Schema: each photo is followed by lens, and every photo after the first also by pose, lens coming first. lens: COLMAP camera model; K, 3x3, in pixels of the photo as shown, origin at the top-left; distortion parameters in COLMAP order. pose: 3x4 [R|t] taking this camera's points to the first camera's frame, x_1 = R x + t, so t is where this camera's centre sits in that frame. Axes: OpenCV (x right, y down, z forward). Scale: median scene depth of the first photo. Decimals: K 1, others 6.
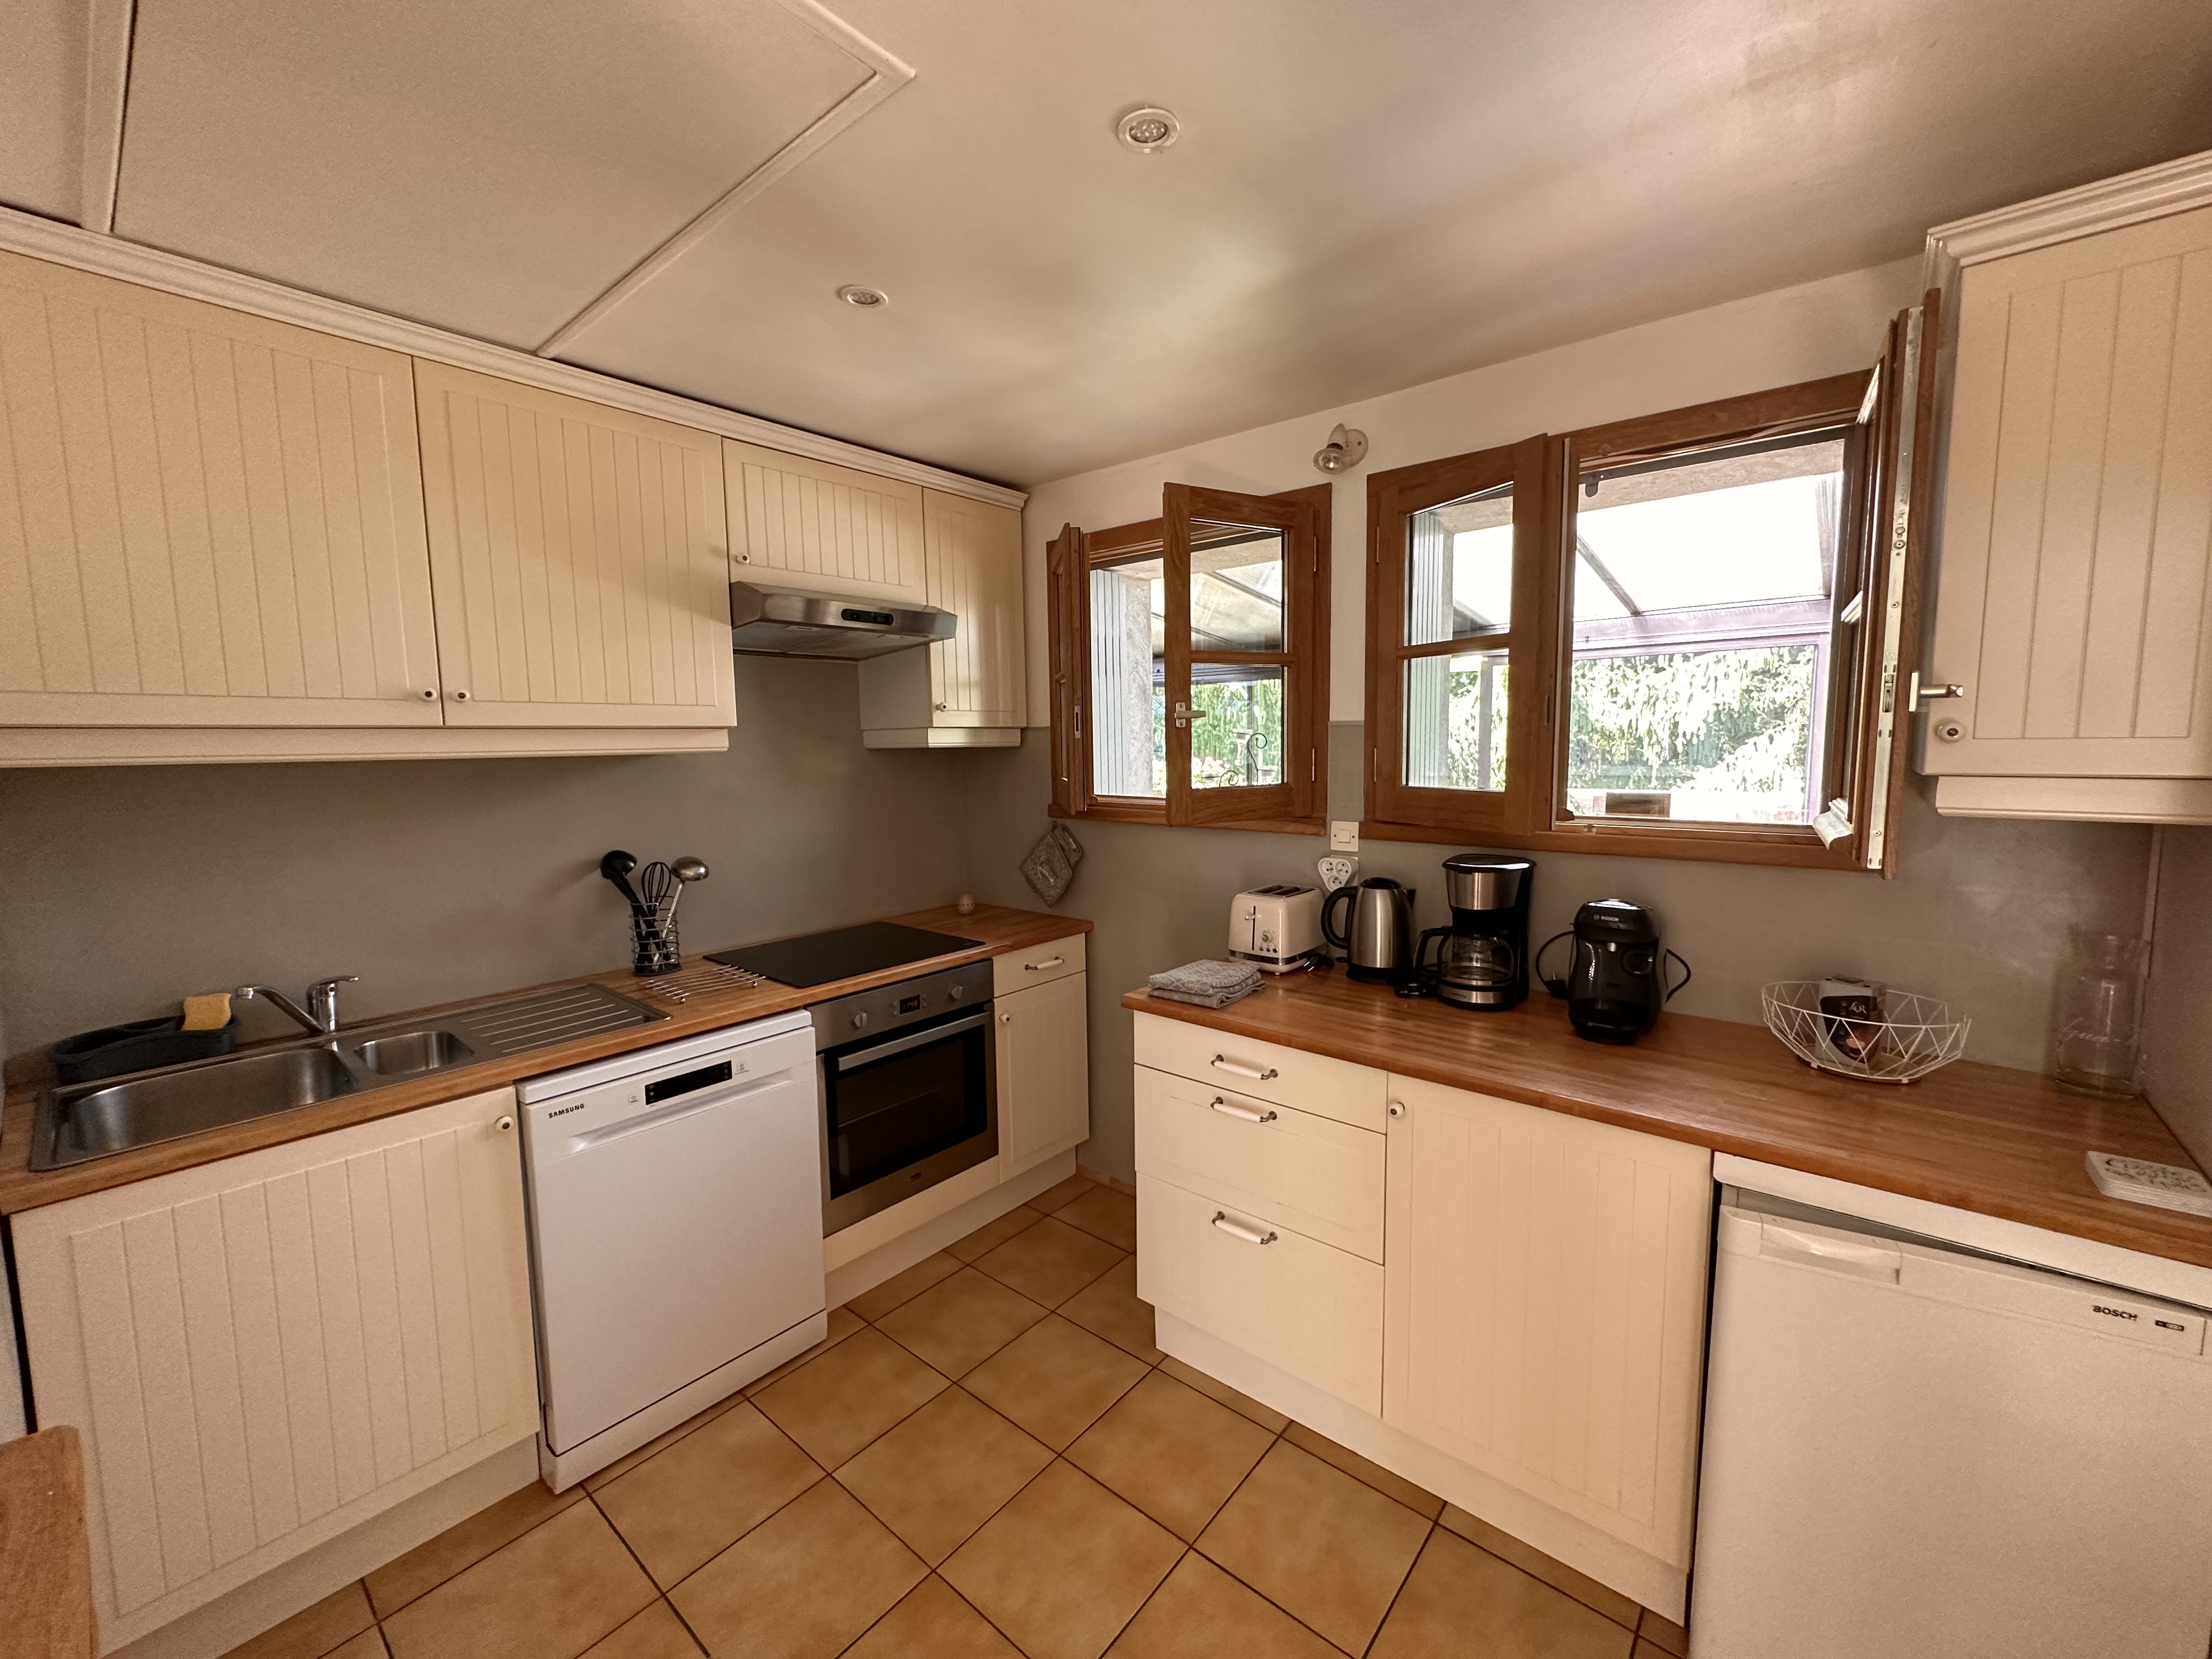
lens RADIAL K [[875.7, 0, 1116.3], [0, 875.7, 834.6], [0, 0, 1]] dist [-0.000194, 0.000013]
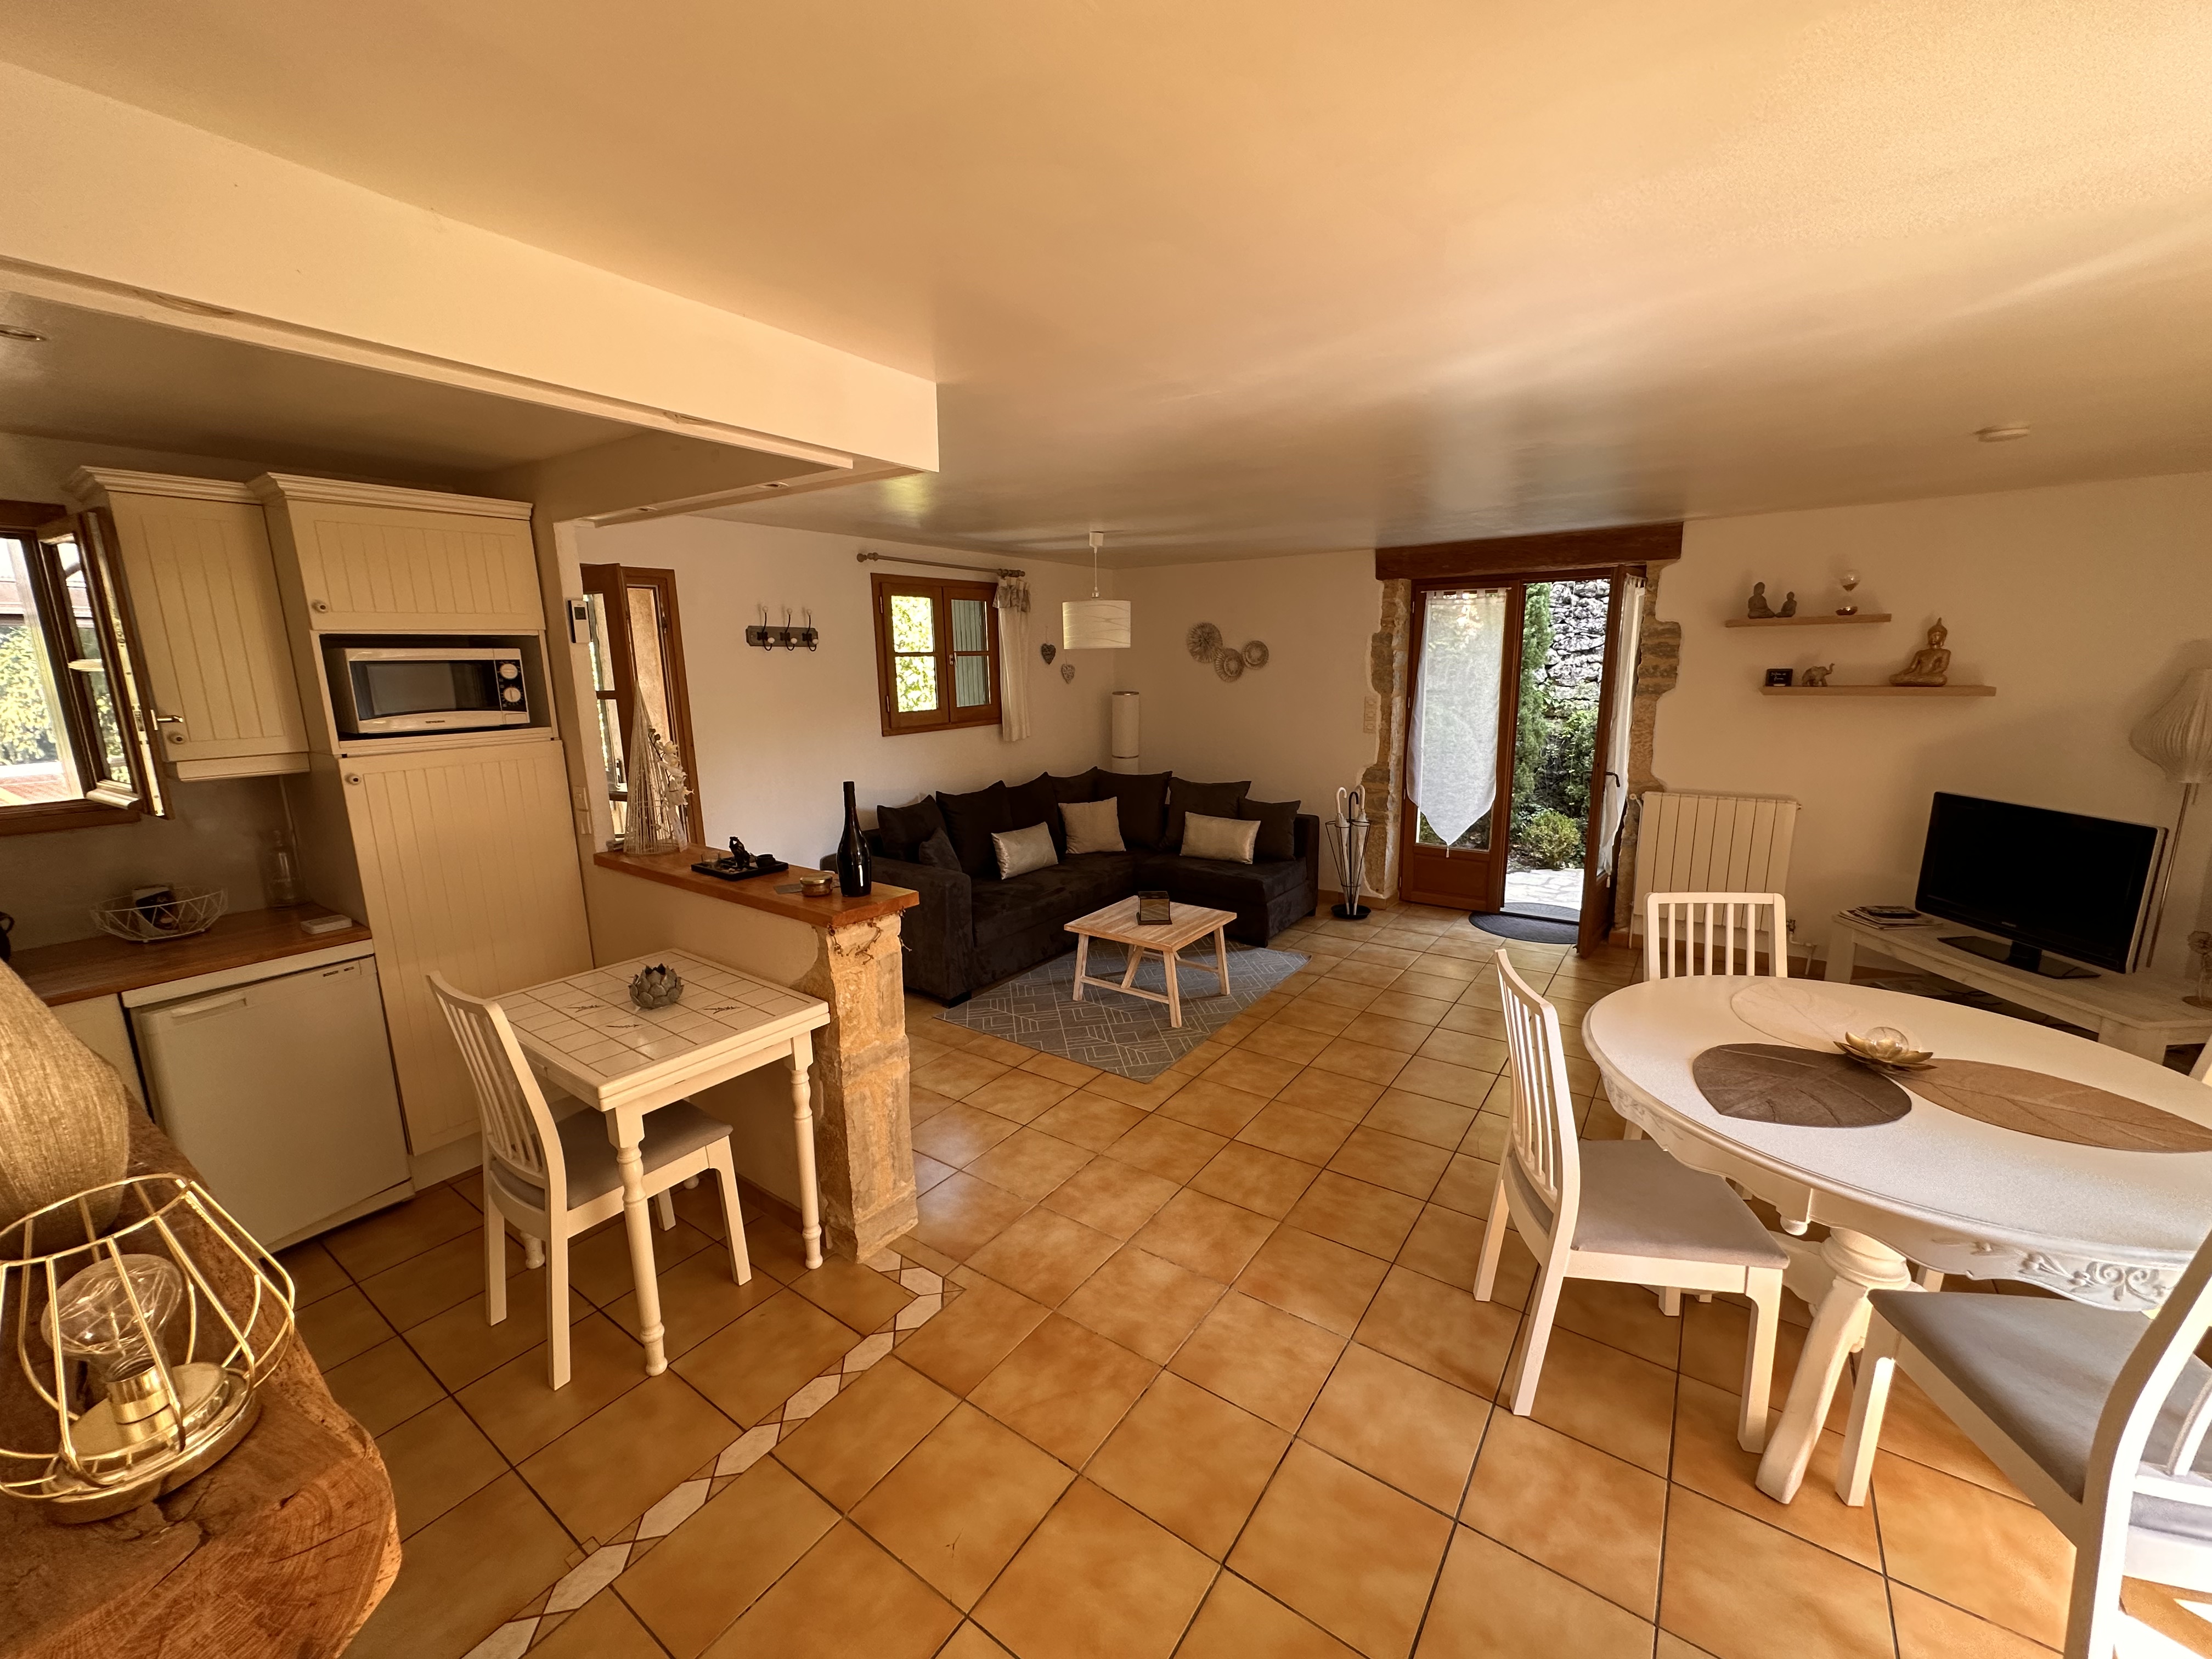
lens RADIAL K [[875.7, 0, 1119.2], [0, 875.7, 829.0], [0, 0, 1]] dist [-0.000194, 0.000013]
pose [[-0.081046, -0.183868, 0.979604, -0.956578], [0.112962, 0.974810, 0.192314, -0.051763], [-0.990288, 0.126244, -0.058234, -0.766839]]
